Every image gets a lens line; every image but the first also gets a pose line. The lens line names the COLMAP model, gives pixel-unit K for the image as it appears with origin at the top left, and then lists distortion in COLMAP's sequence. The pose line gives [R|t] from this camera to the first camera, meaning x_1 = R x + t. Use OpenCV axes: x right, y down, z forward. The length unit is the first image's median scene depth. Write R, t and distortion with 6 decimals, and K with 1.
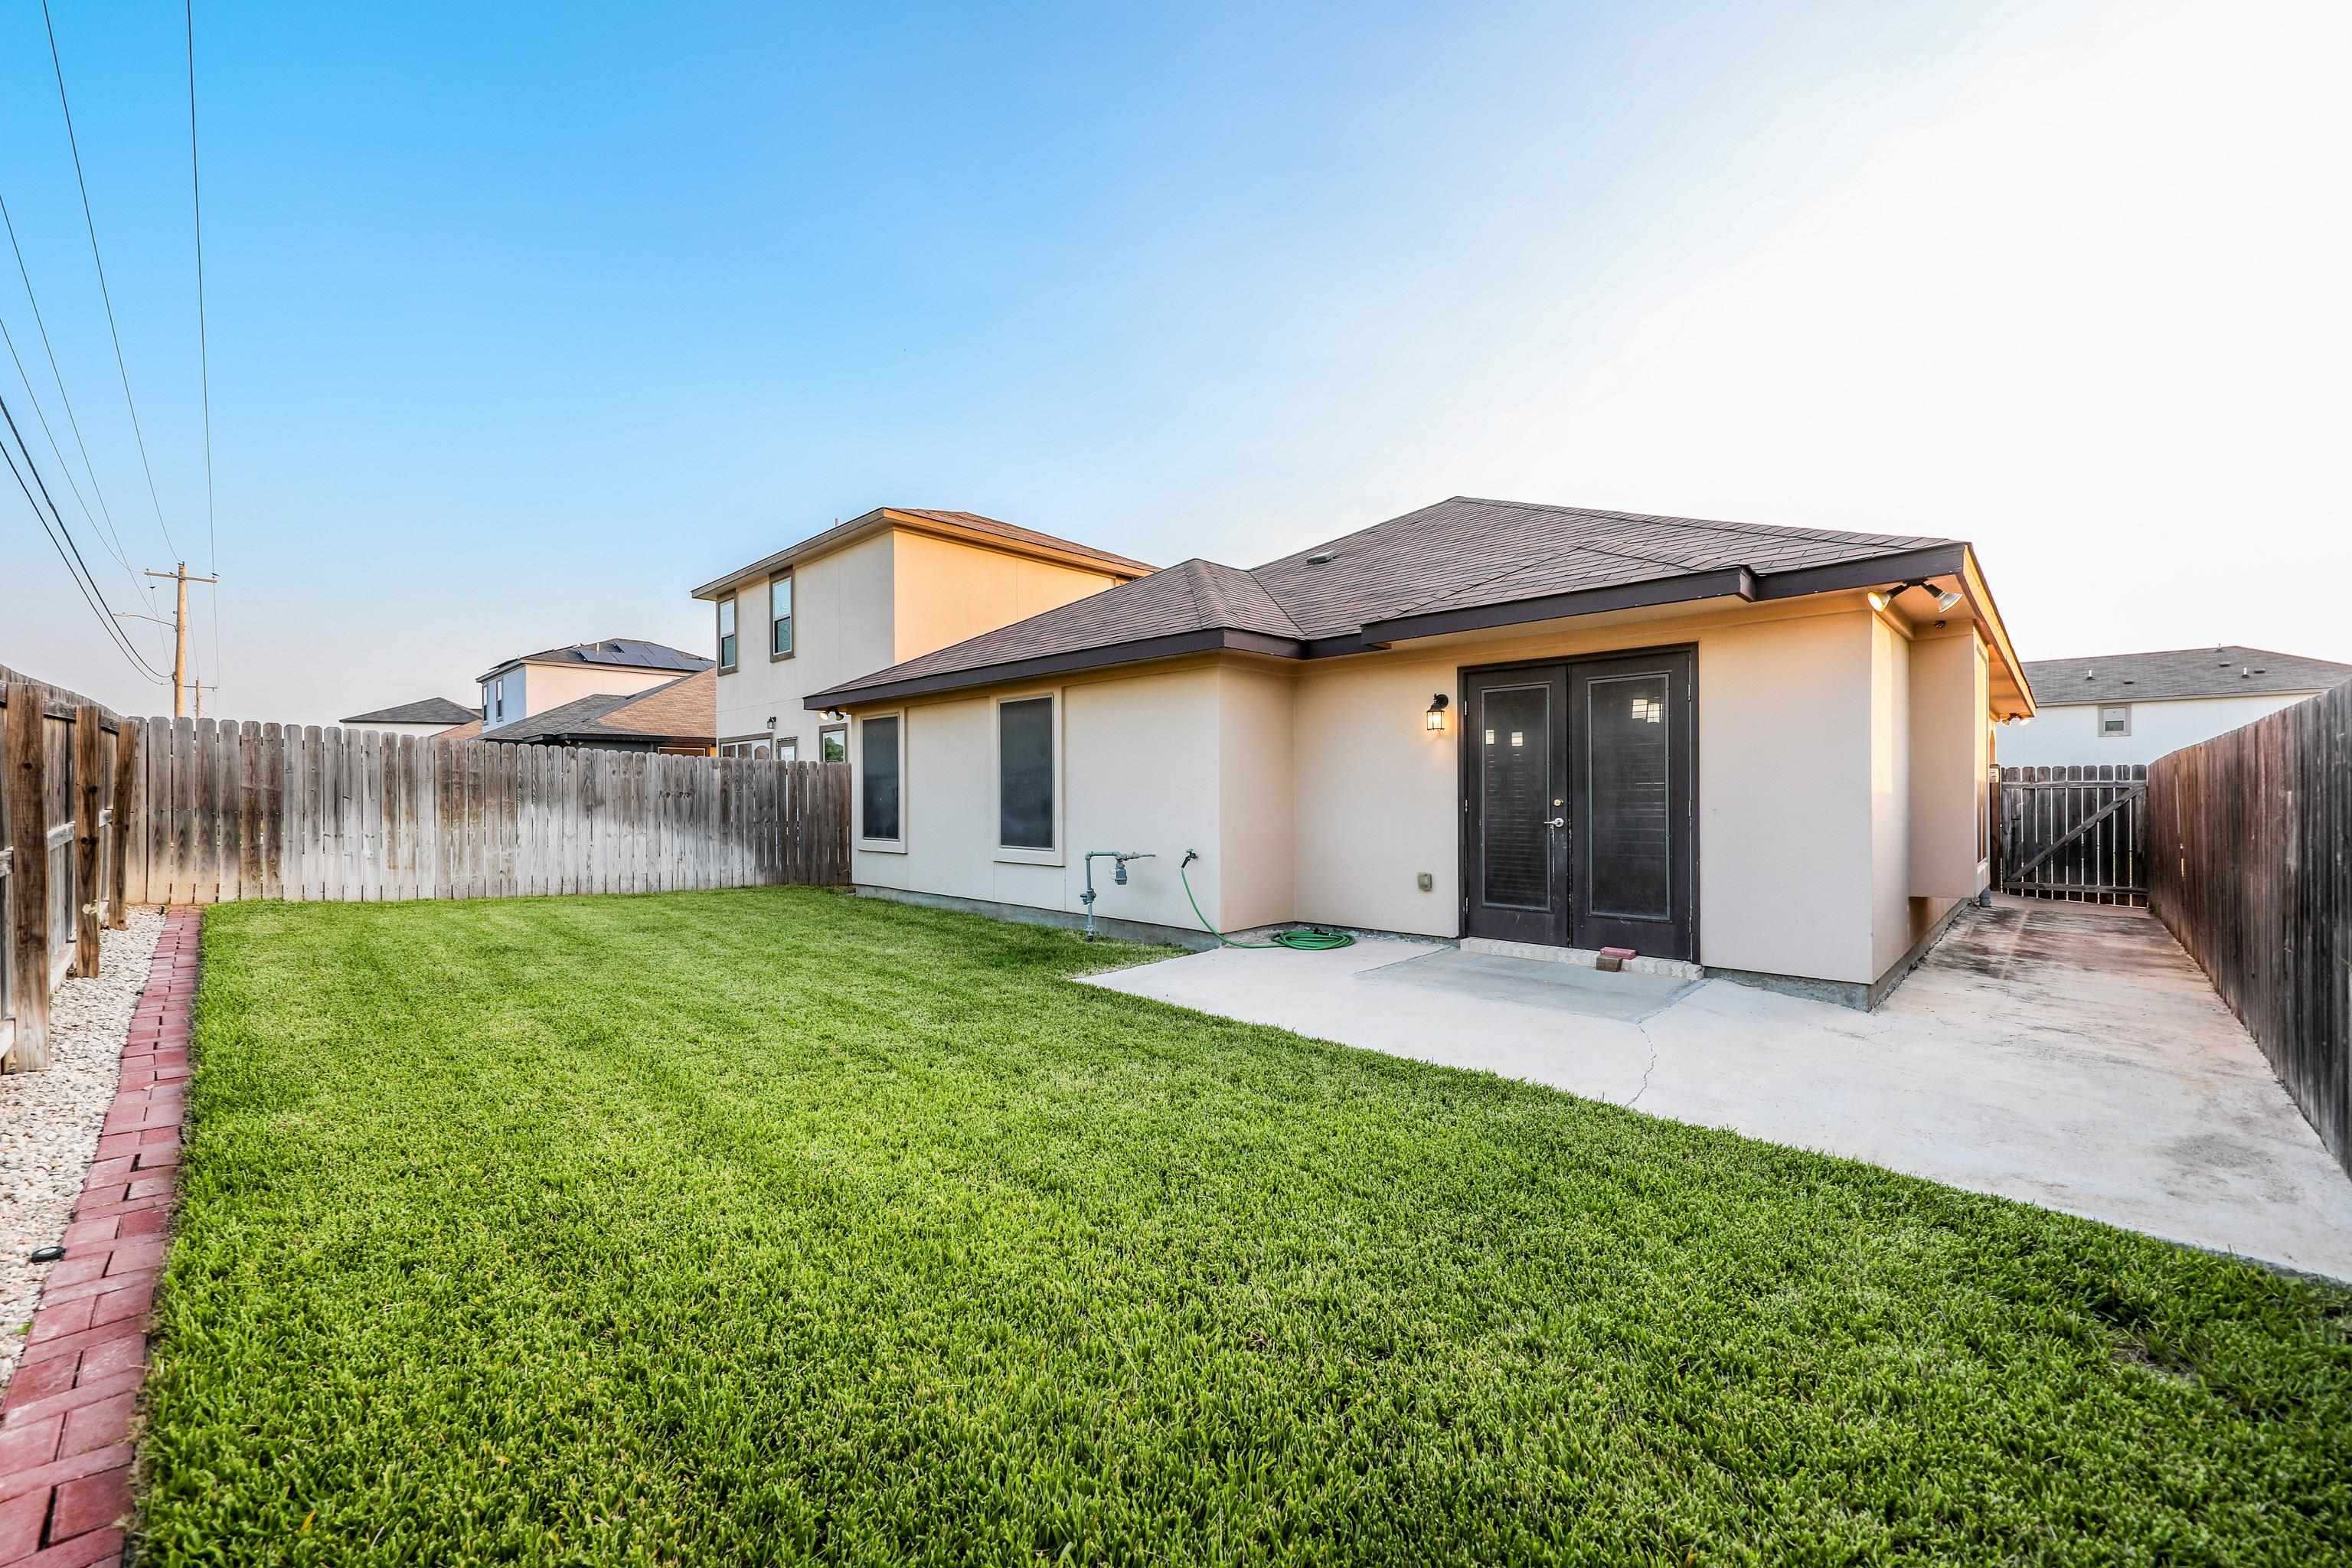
lens RADIAL K [[927.8, 0, 1210.3], [0, 927.8, 785.8], [0, 0, 1]] dist [0.002462, -0.004505]
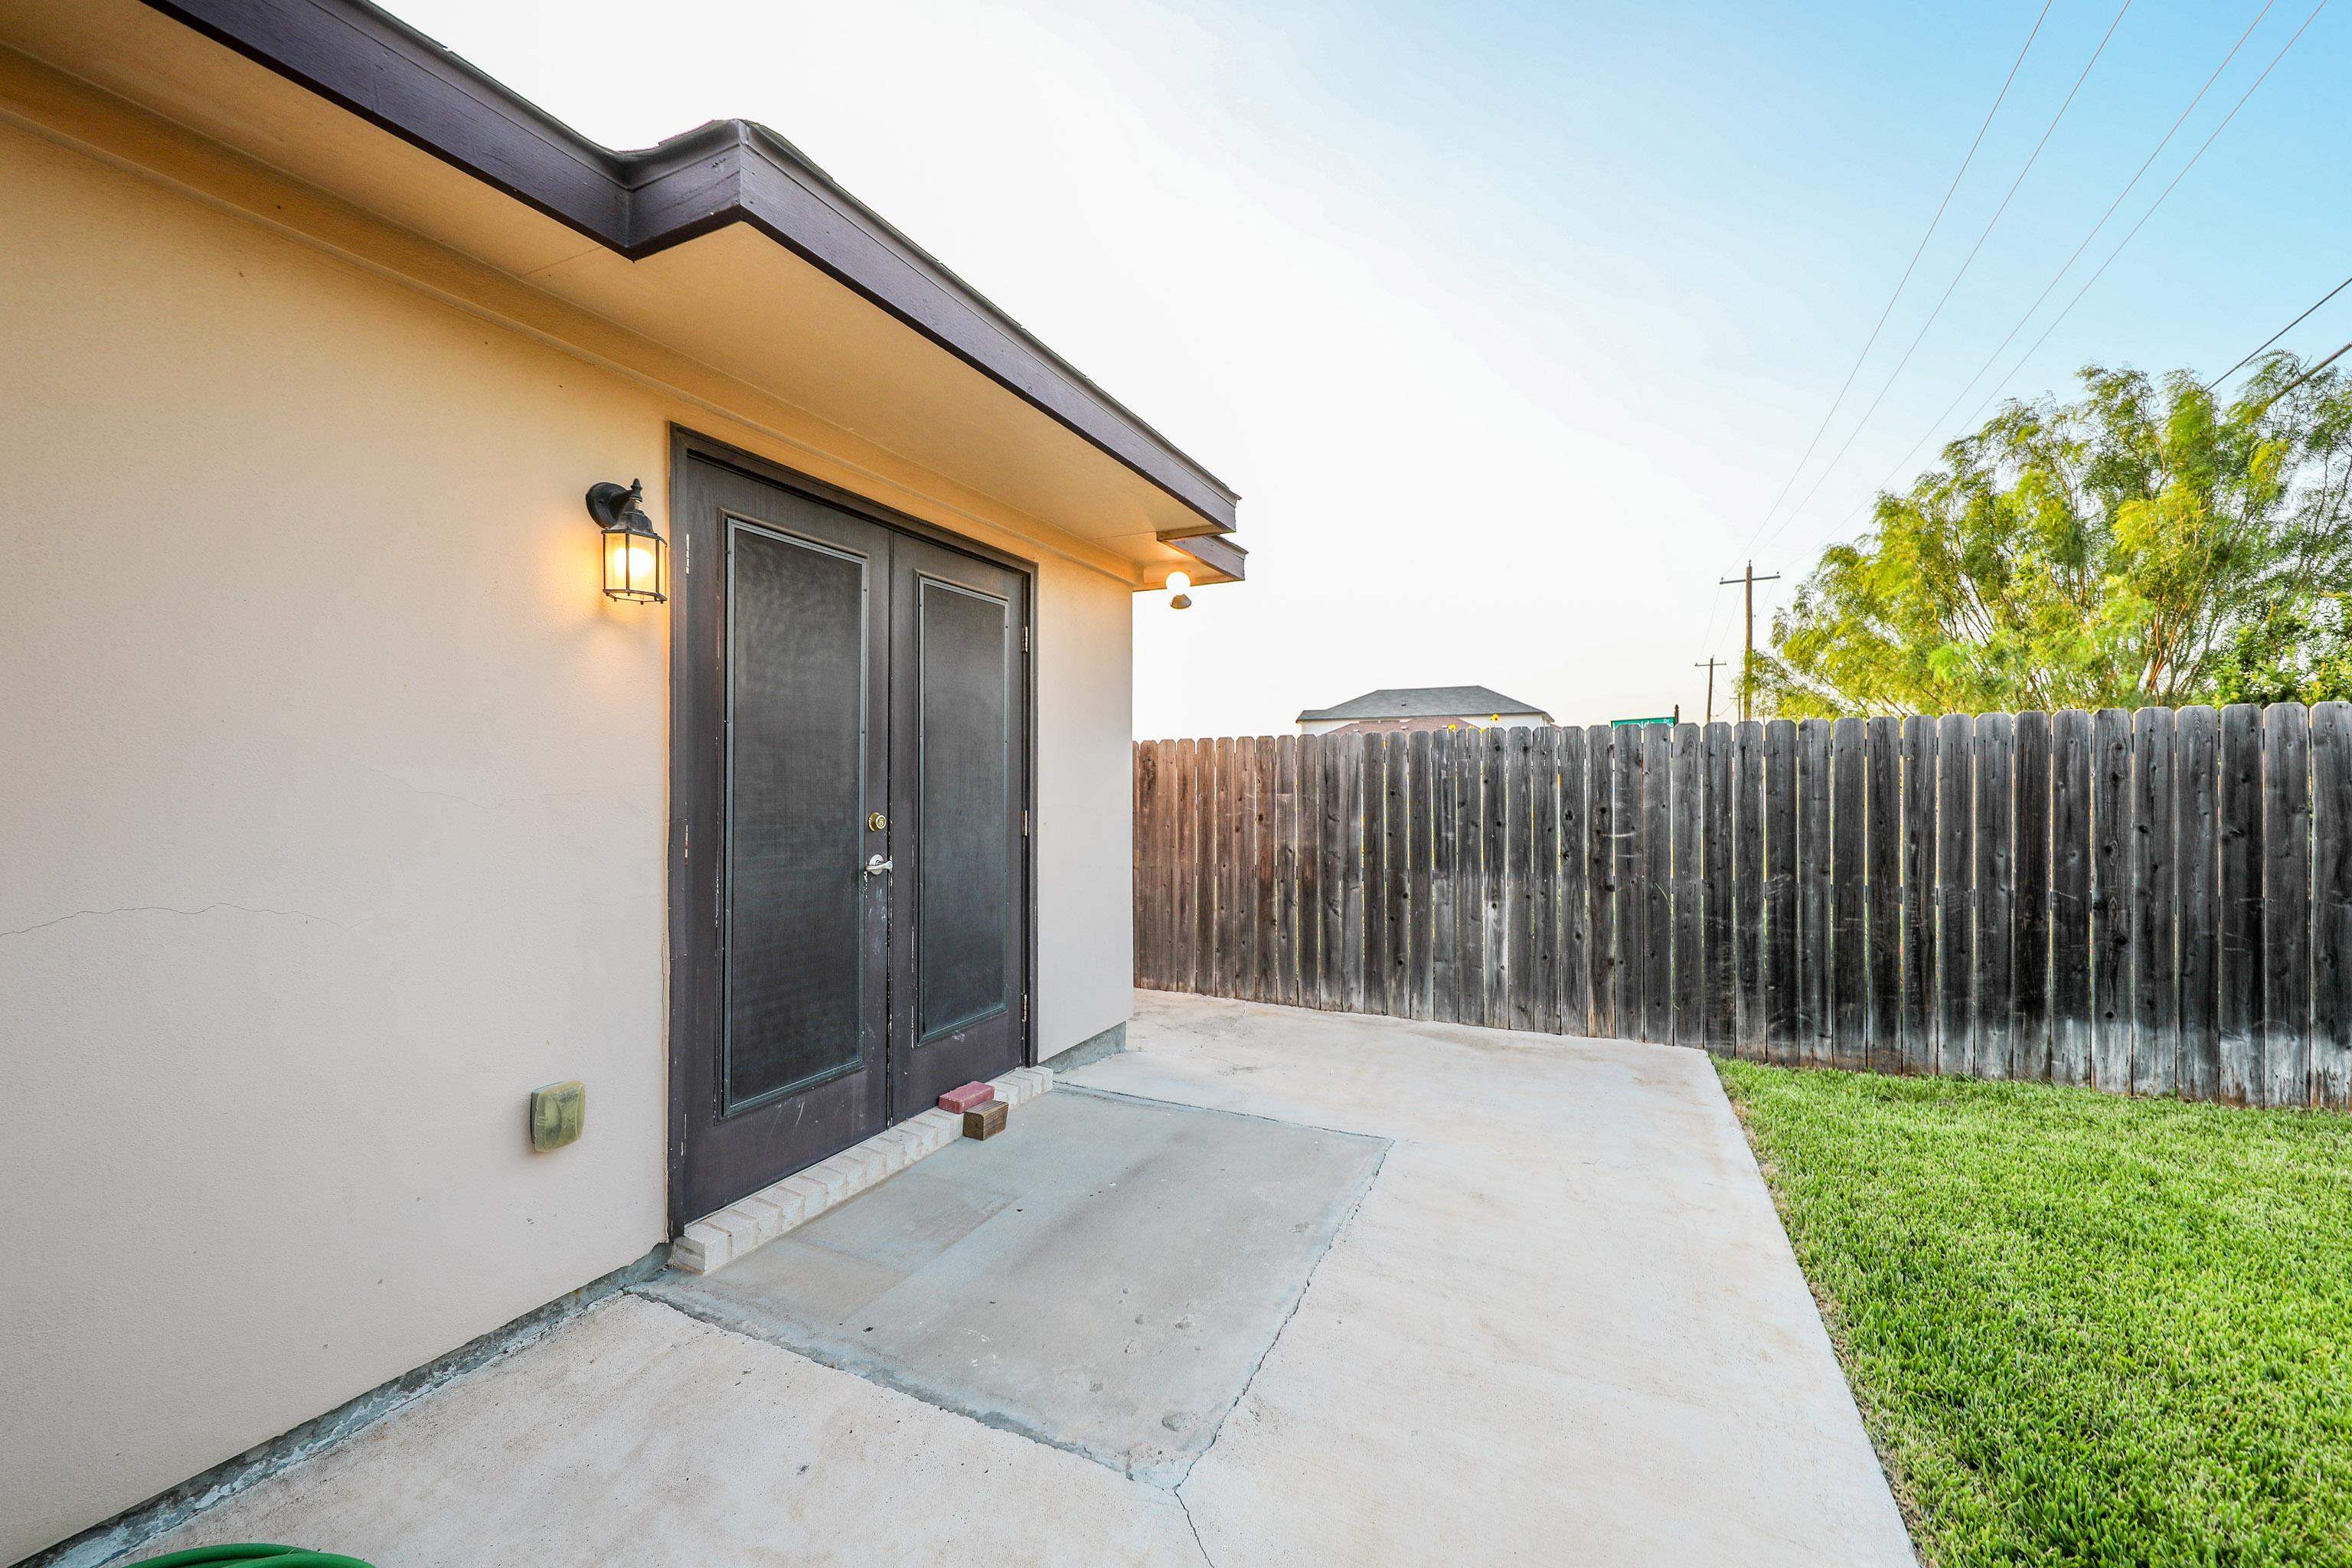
lens RADIAL K [[927.8, 0, 1210.3], [0, 927.8, 785.8], [0, 0, 1]] dist [0.002462, -0.004505]
pose [[-0.291559, 0.004648, 0.956542, -0.101810], [-0.003374, 0.999977, -0.005887, 0.002571], [-0.956547, -0.004944, -0.291536, 0.911139]]
